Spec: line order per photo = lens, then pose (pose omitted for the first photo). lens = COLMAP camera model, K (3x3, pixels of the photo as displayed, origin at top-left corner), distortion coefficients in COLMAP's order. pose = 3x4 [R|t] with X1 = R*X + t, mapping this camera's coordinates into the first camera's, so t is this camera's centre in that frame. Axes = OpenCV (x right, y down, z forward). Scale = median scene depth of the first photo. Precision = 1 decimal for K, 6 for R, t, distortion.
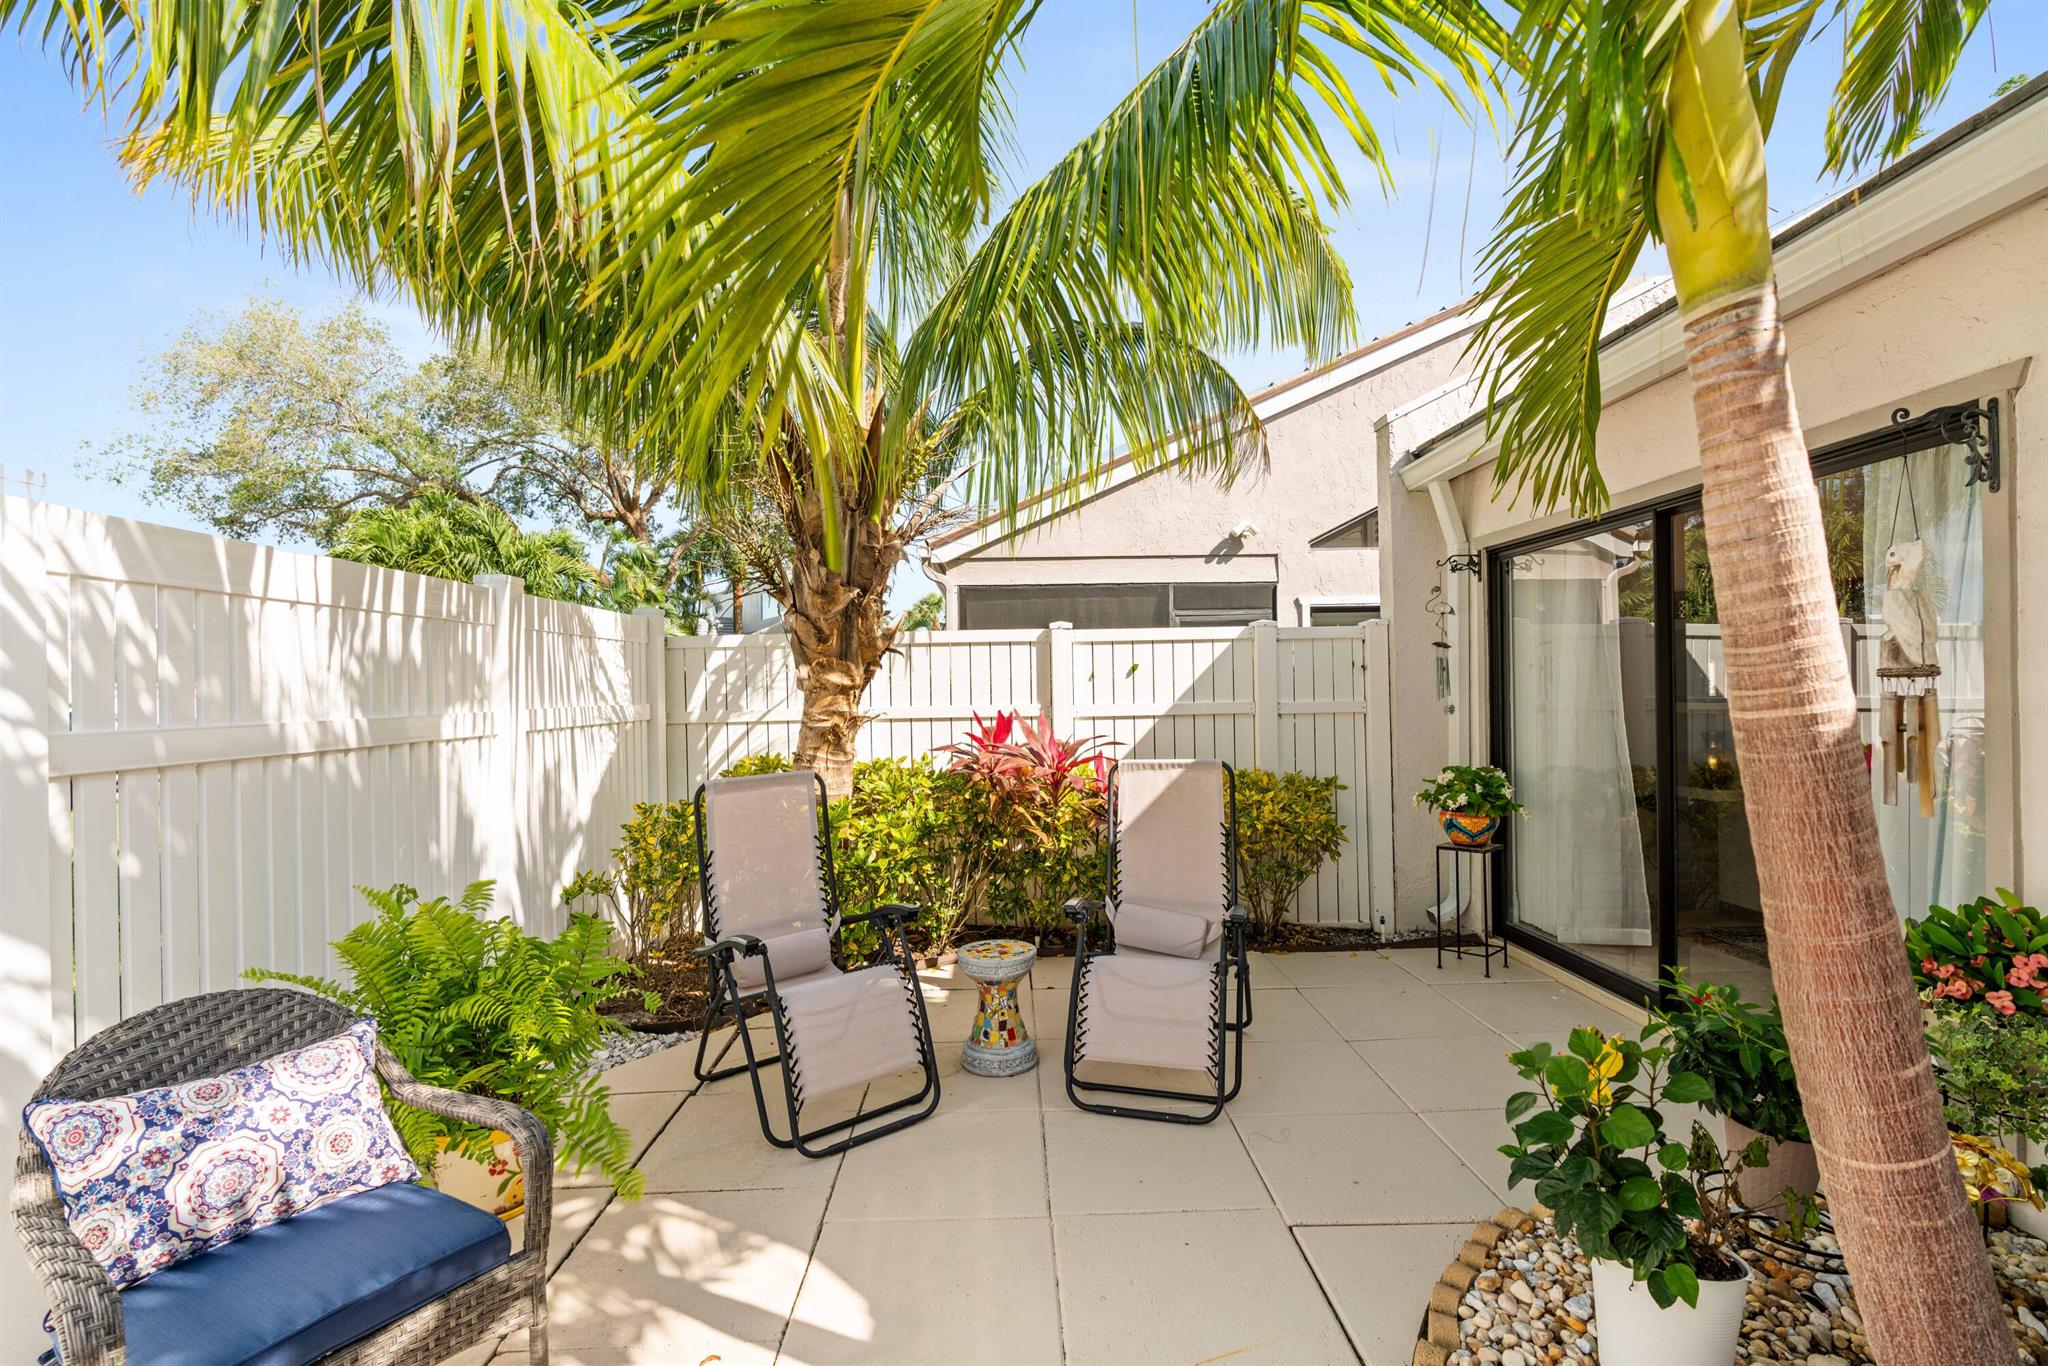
lens RADIAL K [[936.2, 0, 1009.1], [0, 936.2, 680.7], [0, 0, 1]] dist [-0.015270, 0.005530]
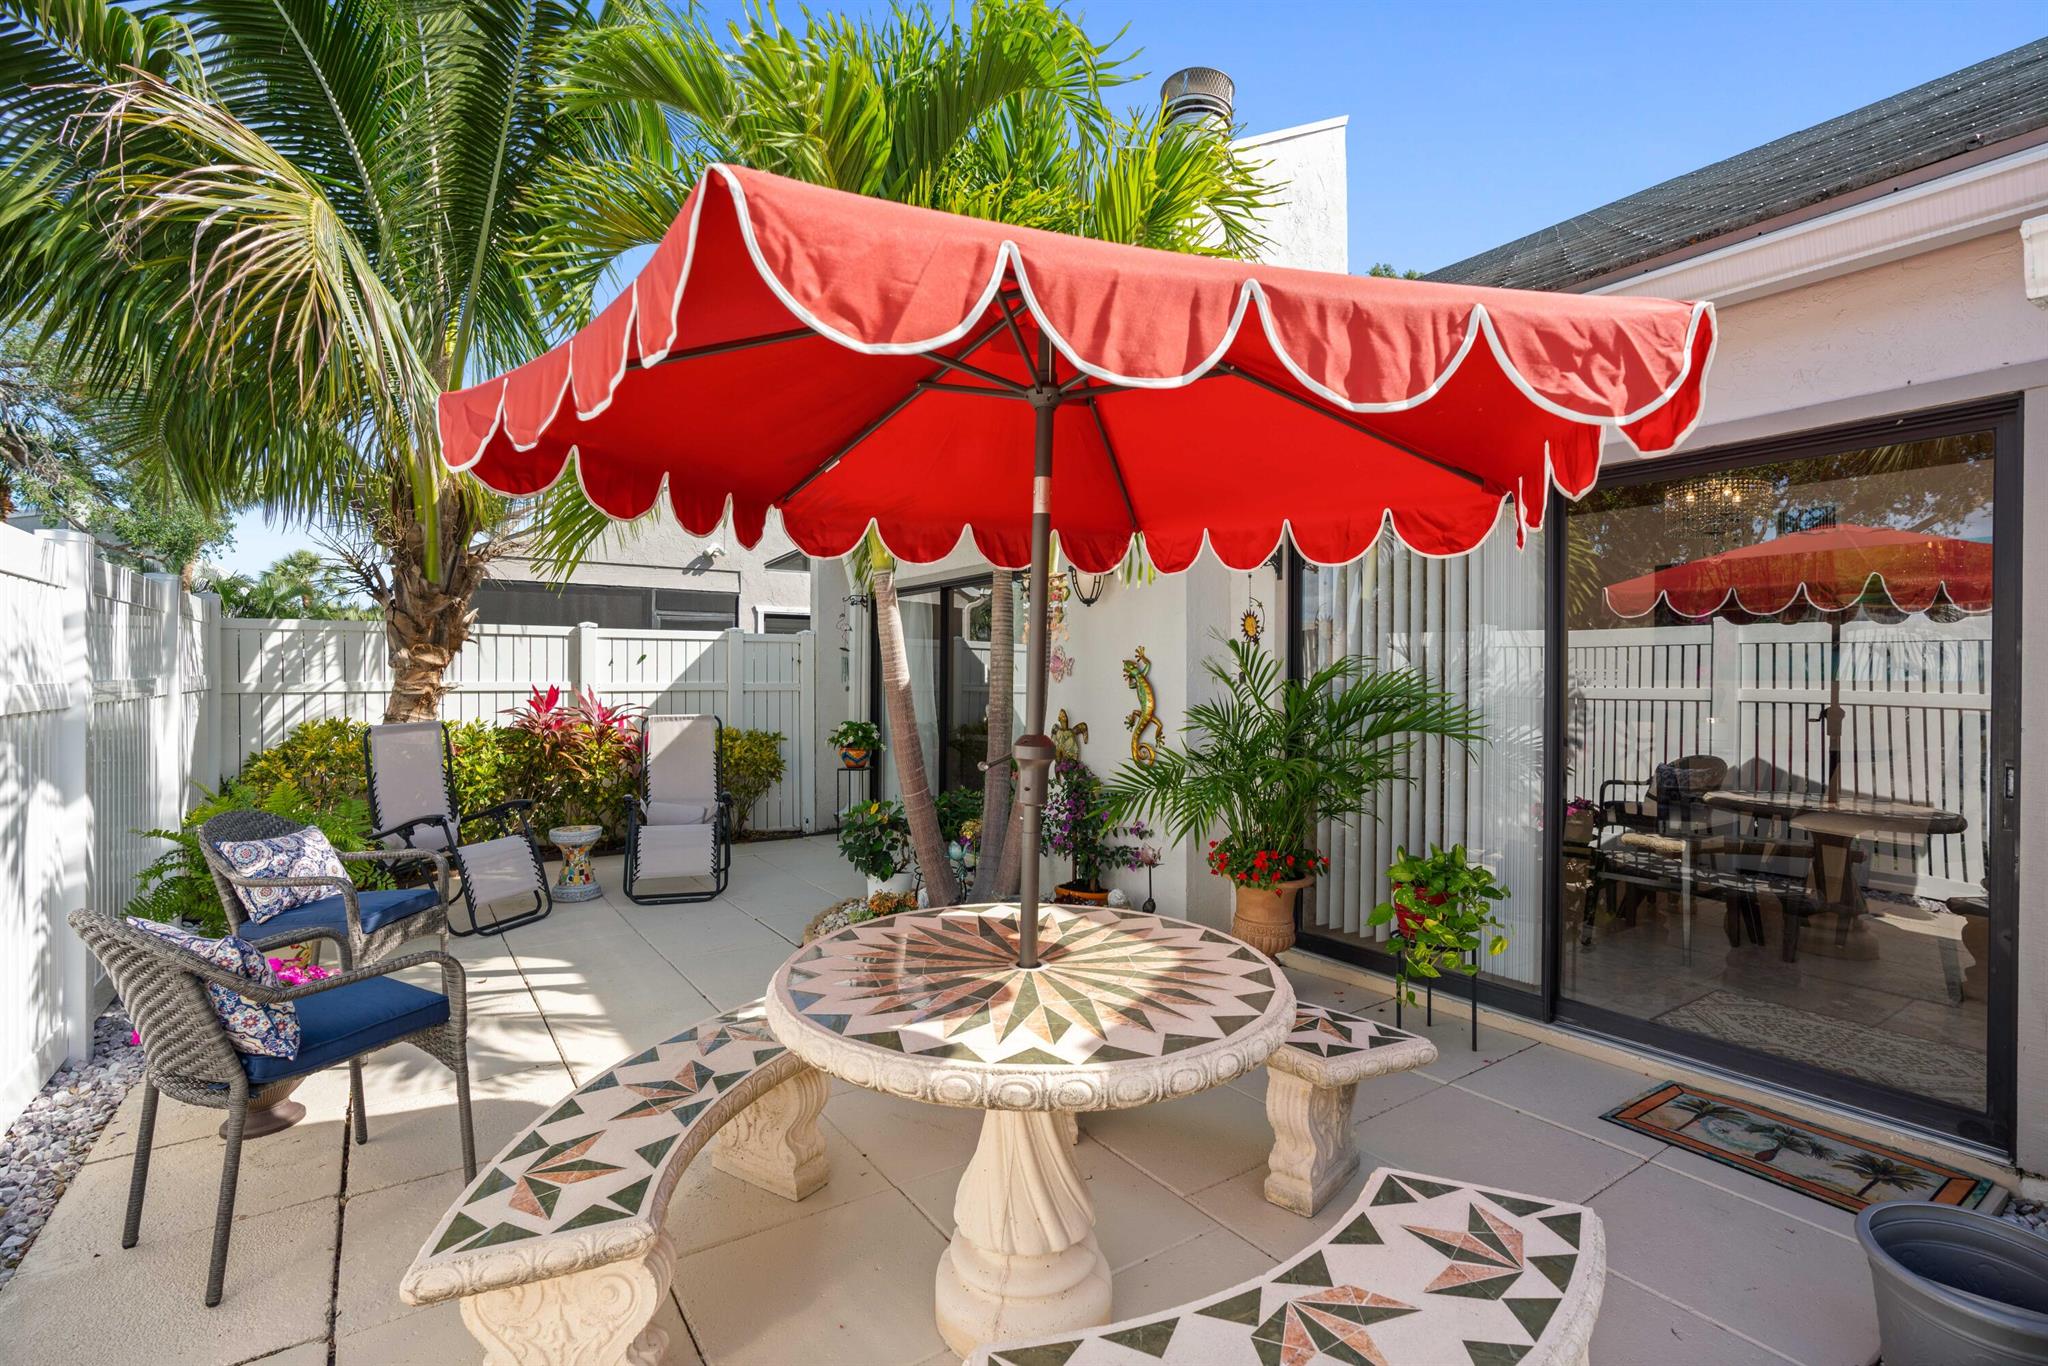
lens RADIAL K [[965.4, 0, 1017.7], [0, 965.4, 688.1], [0, 0, 1]] dist [-0.013156, 0.000725]
pose [[0.838966, 0.012844, 0.544031, -0.209746], [-0.022895, 0.999669, 0.011707, 0.003551], [-0.543701, -0.022277, 0.838983, -0.610015]]
